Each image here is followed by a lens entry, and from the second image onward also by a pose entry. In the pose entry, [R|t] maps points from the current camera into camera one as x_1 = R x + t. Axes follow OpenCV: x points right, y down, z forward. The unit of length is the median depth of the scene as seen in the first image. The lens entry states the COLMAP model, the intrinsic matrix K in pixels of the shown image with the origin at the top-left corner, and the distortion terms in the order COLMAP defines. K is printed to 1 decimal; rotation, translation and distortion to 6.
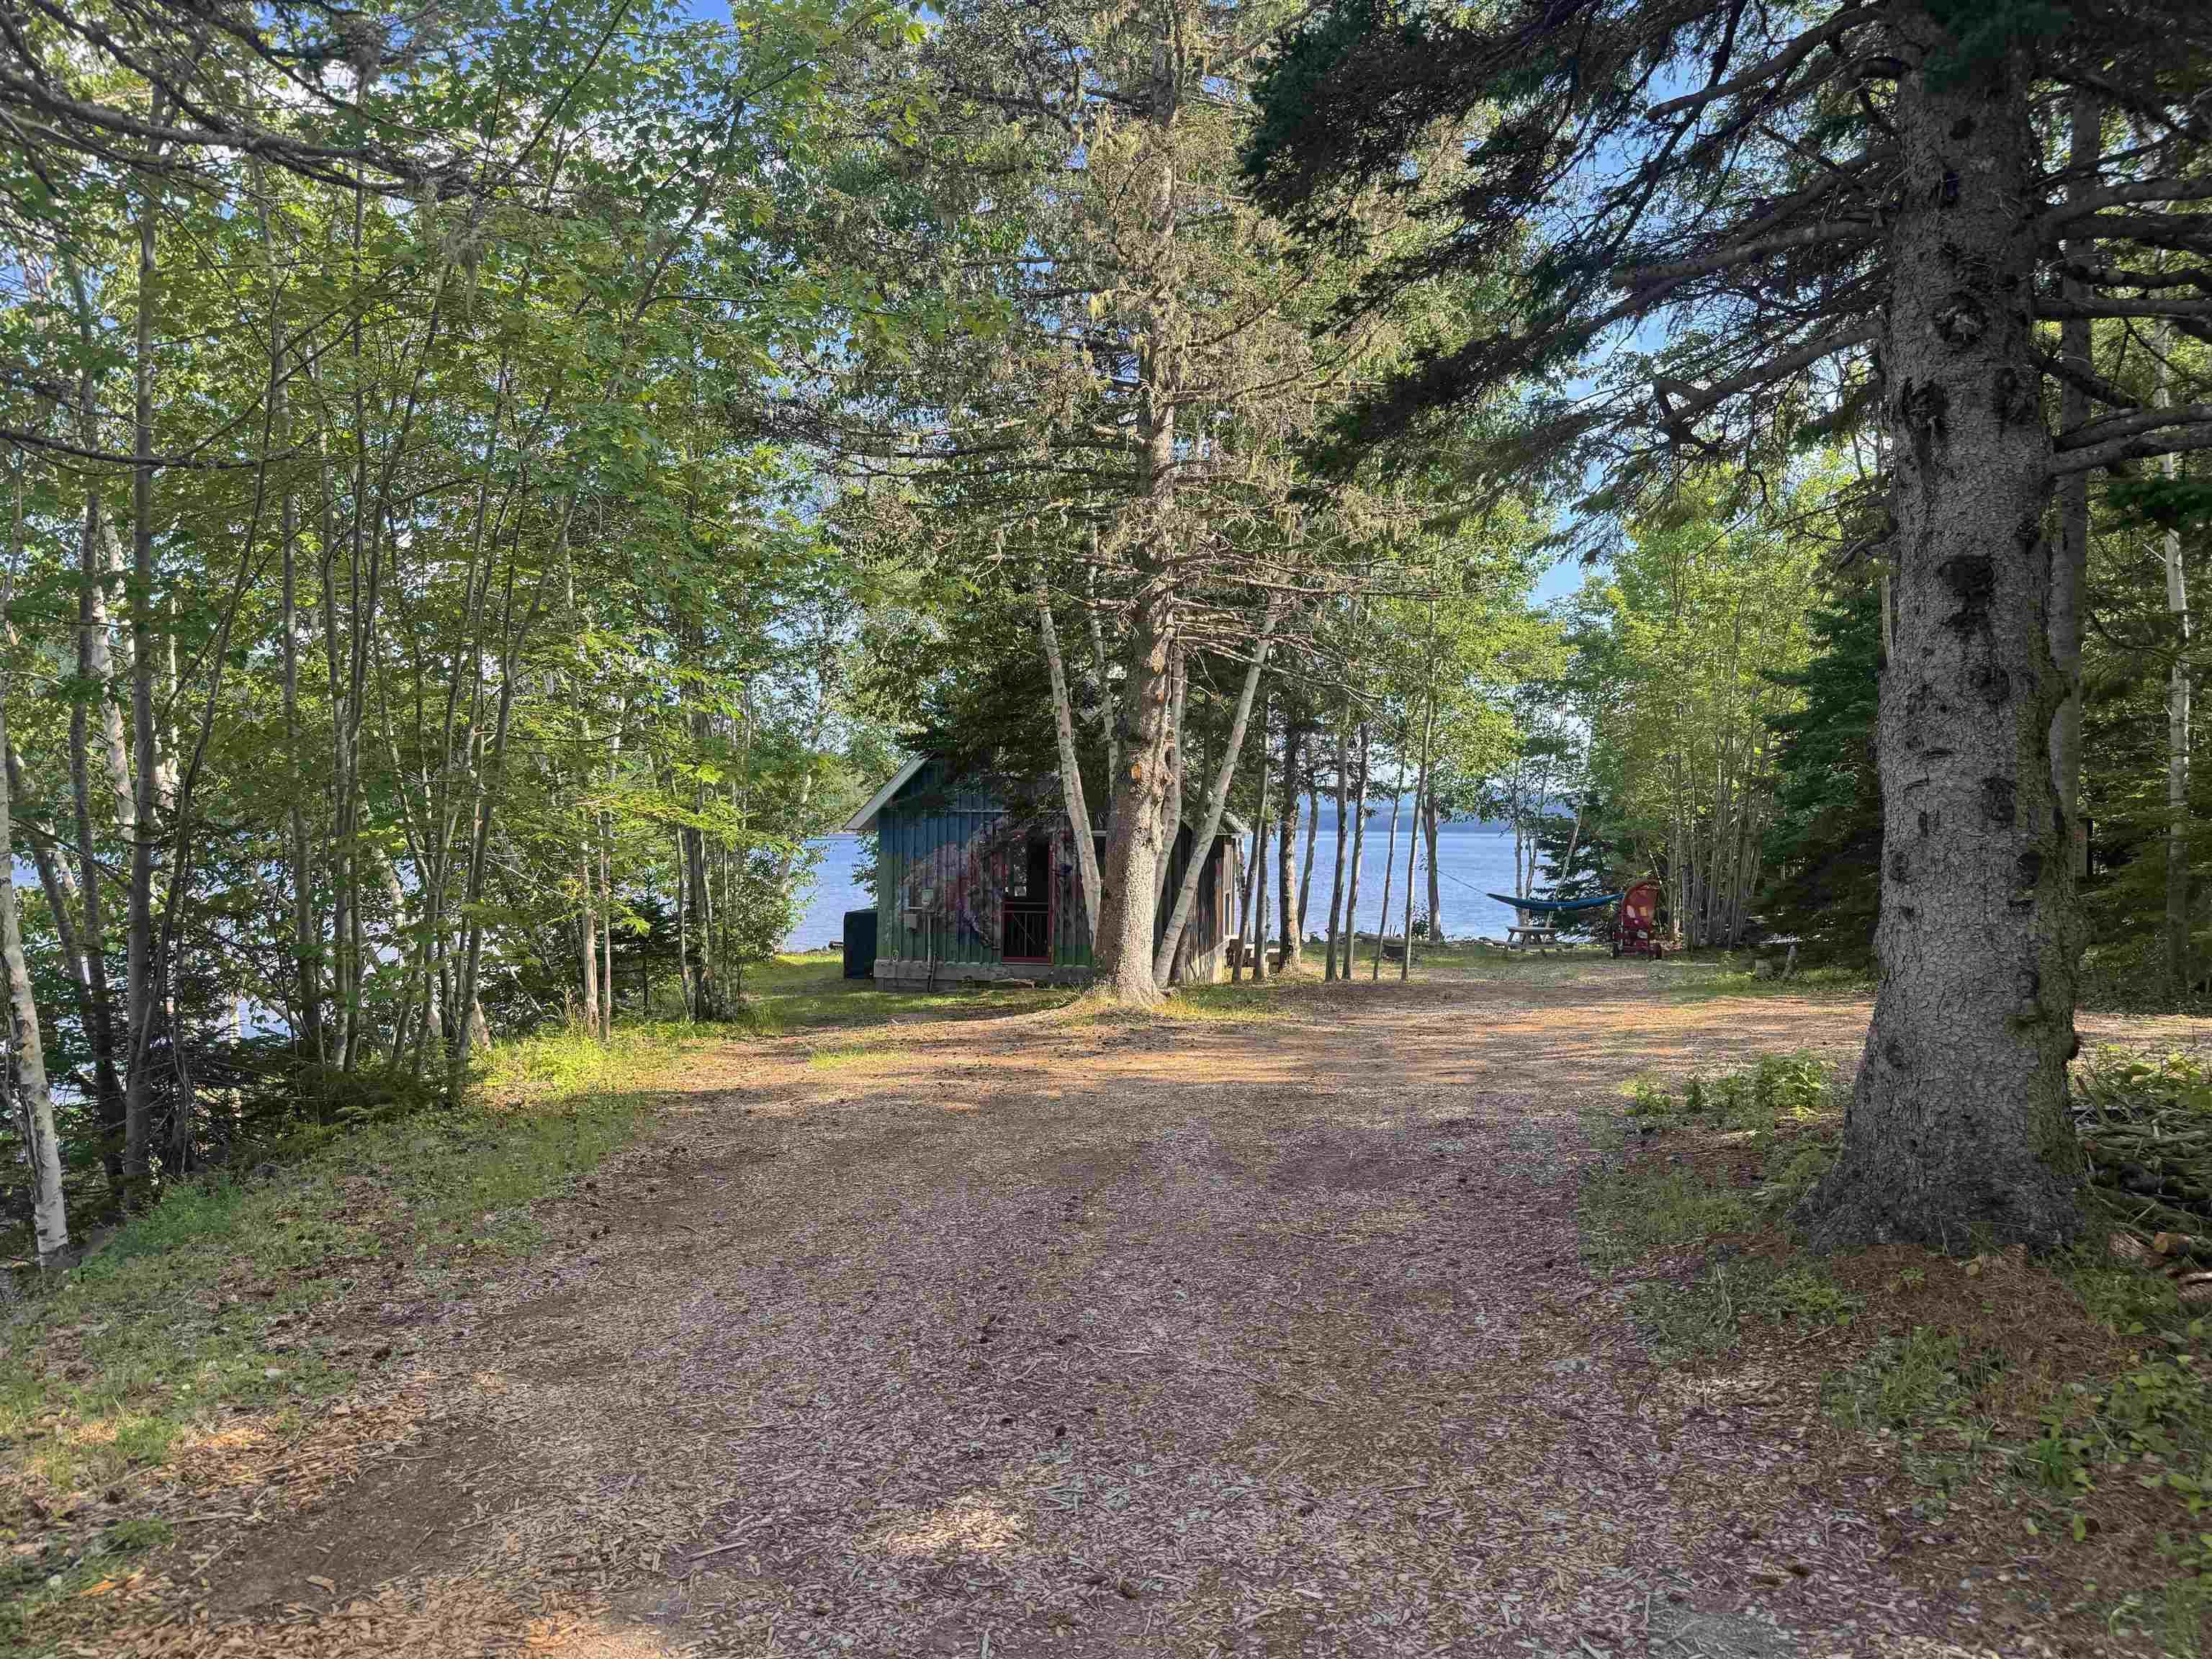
lens RADIAL K [[1539.7, 0, 1106.0], [0, 1539.7, 829.5], [0, 0, 1]] dist [0.090884, -0.118944]
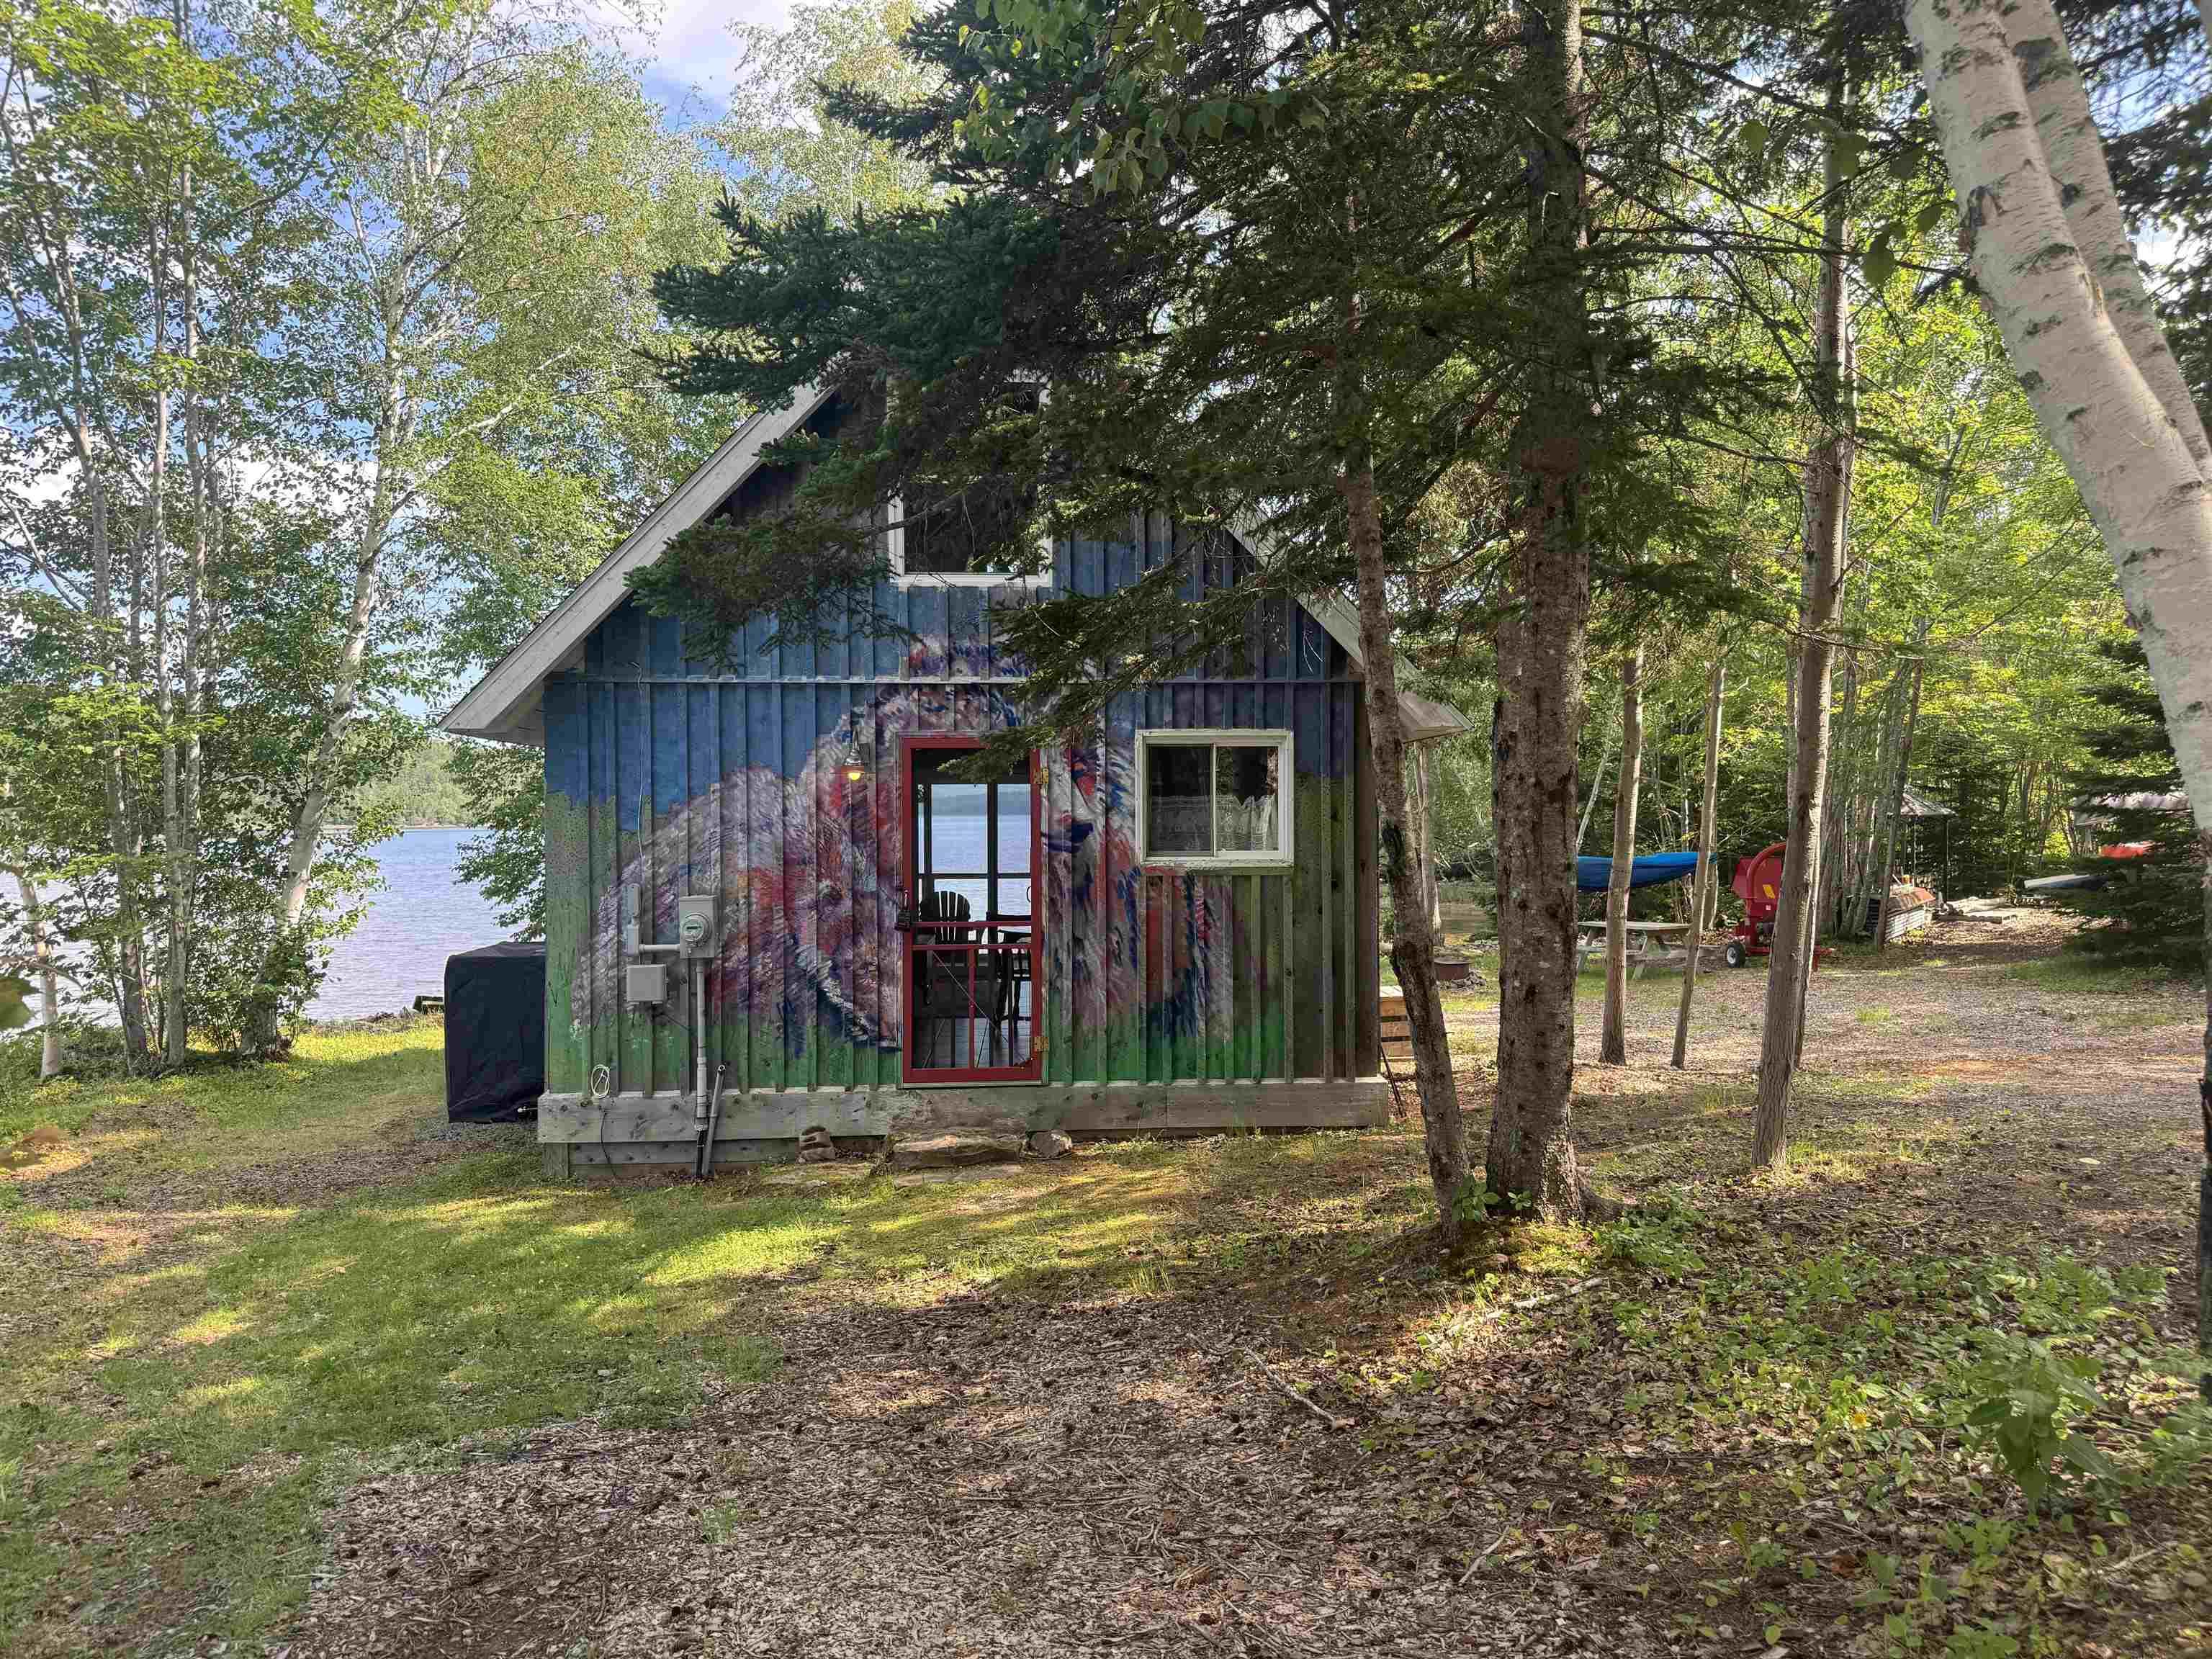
lens RADIAL K [[1539.7, 0, 1106.0], [0, 1539.7, 829.5], [0, 0, 1]] dist [0.090884, -0.118944]
pose [[0.972318, -0.023611, 0.232465, -0.099561], [0.020971, 0.999685, 0.013823, 0.019186], [-0.232718, -0.008566, 0.972506, 0.586442]]
